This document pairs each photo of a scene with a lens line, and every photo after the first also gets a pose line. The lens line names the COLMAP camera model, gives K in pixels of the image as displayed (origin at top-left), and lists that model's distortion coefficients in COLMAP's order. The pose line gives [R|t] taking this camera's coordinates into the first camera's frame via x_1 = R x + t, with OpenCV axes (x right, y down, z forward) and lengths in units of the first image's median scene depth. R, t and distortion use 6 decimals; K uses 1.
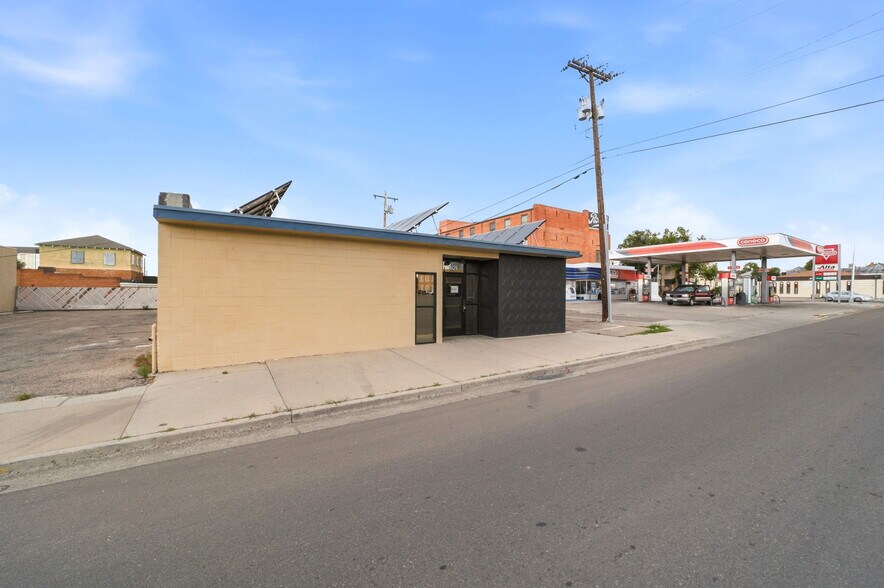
lens RADIAL K [[357.2, 0, 441.9], [0, 357.2, 290.6], [0, 0, 1]] dist [-0.027646, 0.003843]
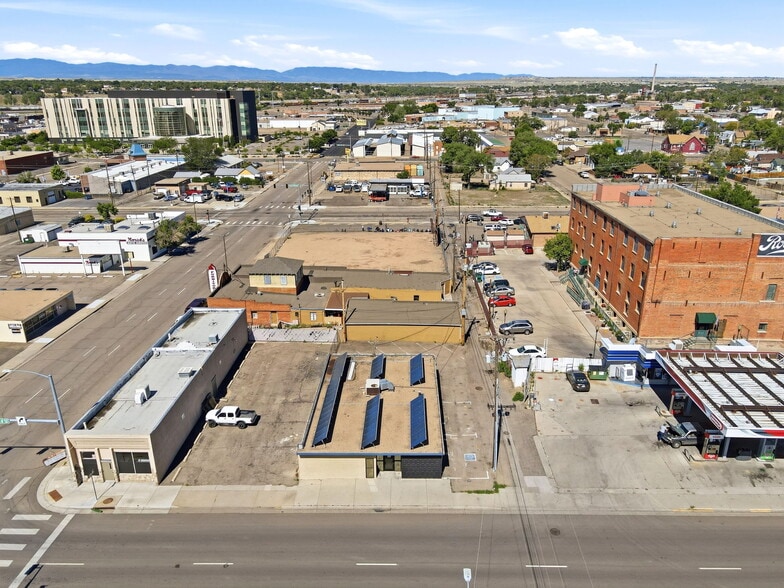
lens RADIAL K [[577.7, 0, 393.2], [0, 577.7, 299.4], [0, 0, 1]] dist [0.000533, 0.021131]
pose [[0.836560, 0.182817, -0.516474, 2.099758], [0.011861, 0.936421, 0.350678, -2.641839], [0.547747, -0.299489, 0.781204, -2.005758]]
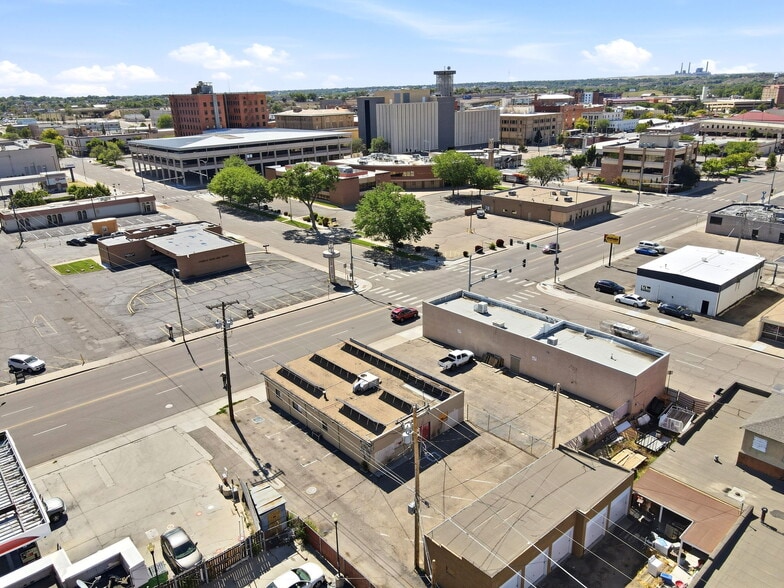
lens RADIAL K [[577.7, 0, 393.1], [0, 577.7, 294.0], [0, 0, 1]] dist [0.000533, 0.021131]
pose [[-0.984324, 0.079095, -0.157637, 0.023300], [0.023315, 0.944311, 0.328227, -2.544127], [0.174820, 0.319407, -0.931352, 6.108979]]
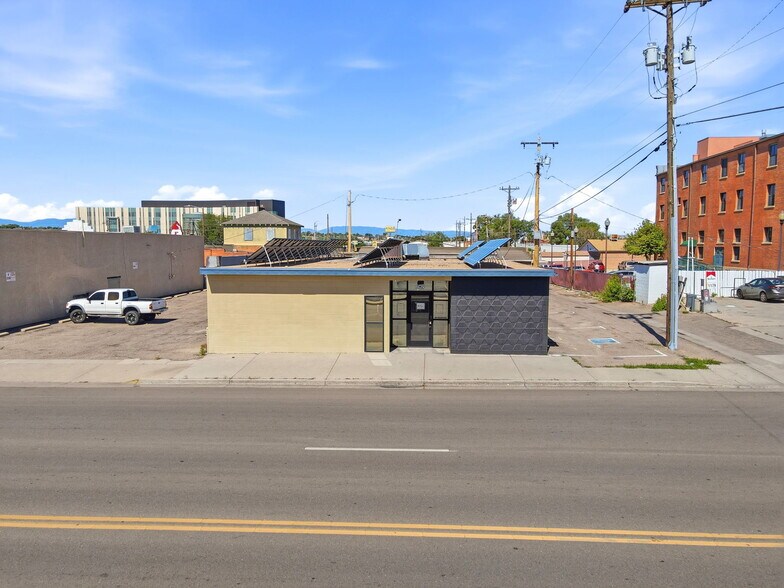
lens RADIAL K [[577.7, 0, 392.9], [0, 577.7, 297.1], [0, 0, 1]] dist [0.000533, 0.021131]
pose [[0.807927, 0.051558, -0.587023, 1.058377], [0.005498, 0.995462, 0.094997, -0.209908], [0.589257, -0.079978, 0.803977, -0.519273]]
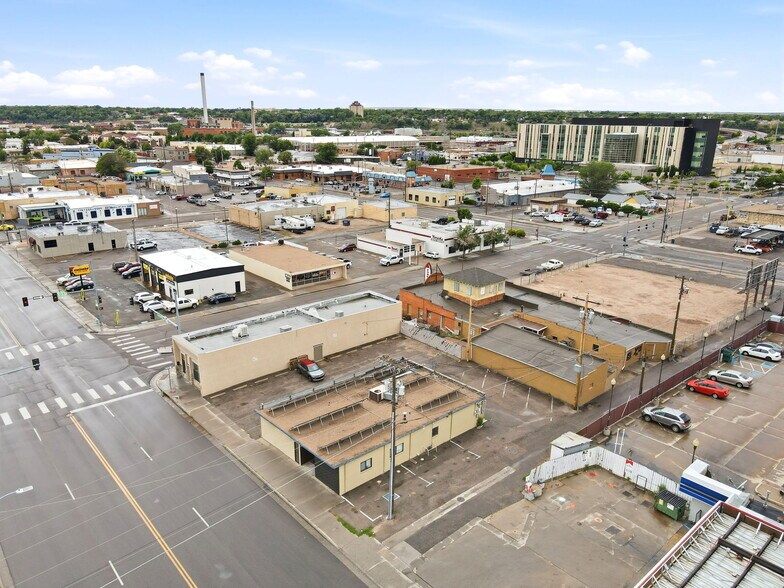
lens RADIAL K [[577.7, 0, 393.0], [0, 577.7, 295.3], [0, 0, 1]] dist [0.000533, 0.021131]
pose [[0.167949, 0.289954, -0.942189, 3.880695], [-0.002518, 0.955888, 0.293721, -2.397480], [0.985792, -0.046958, 0.161270, 0.951098]]
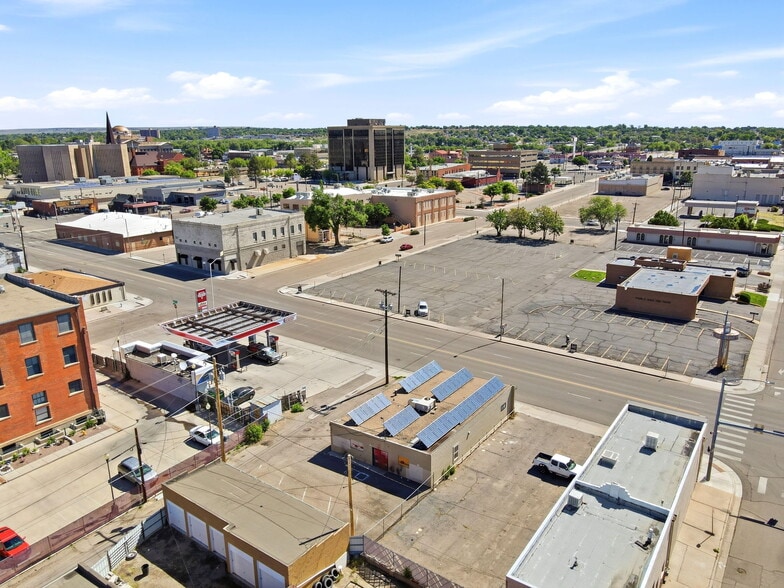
lens RADIAL K [[577.7, 0, 396.7], [0, 577.7, 294.2], [0, 0, 1]] dist [0.000533, 0.021131]
pose [[-0.396905, -0.244928, 0.884577, -4.855271], [0.004189, 0.963245, 0.268590, -2.580589], [-0.917850, 0.110310, -0.381291, 3.759940]]
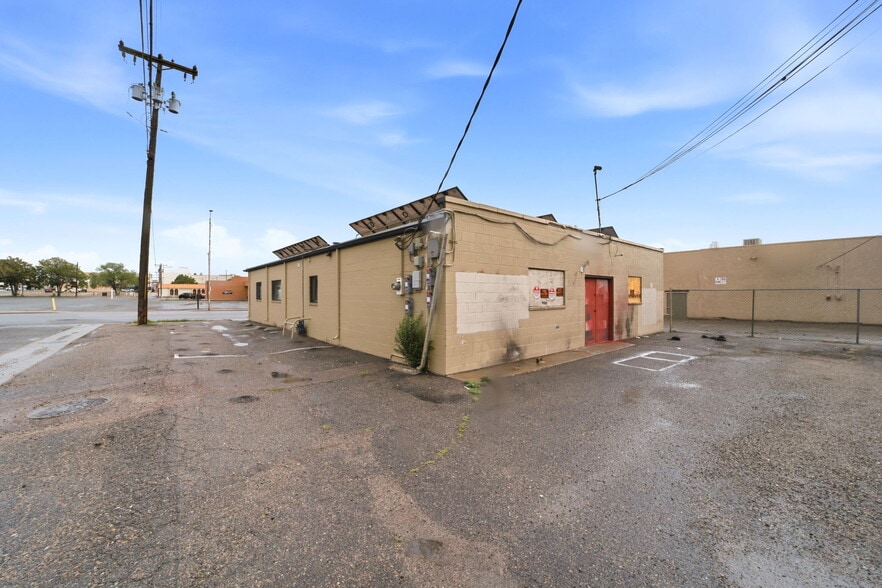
lens RADIAL K [[356.3, 0, 441.8], [0, 356.3, 295.1], [0, 0, 1]] dist [-0.027646, 0.003843]
pose [[-0.992133, -0.003063, -0.125155, -0.323027], [-0.002387, 0.999982, -0.005557, 0.018721], [0.125169, -0.005215, -0.992122, 3.061377]]
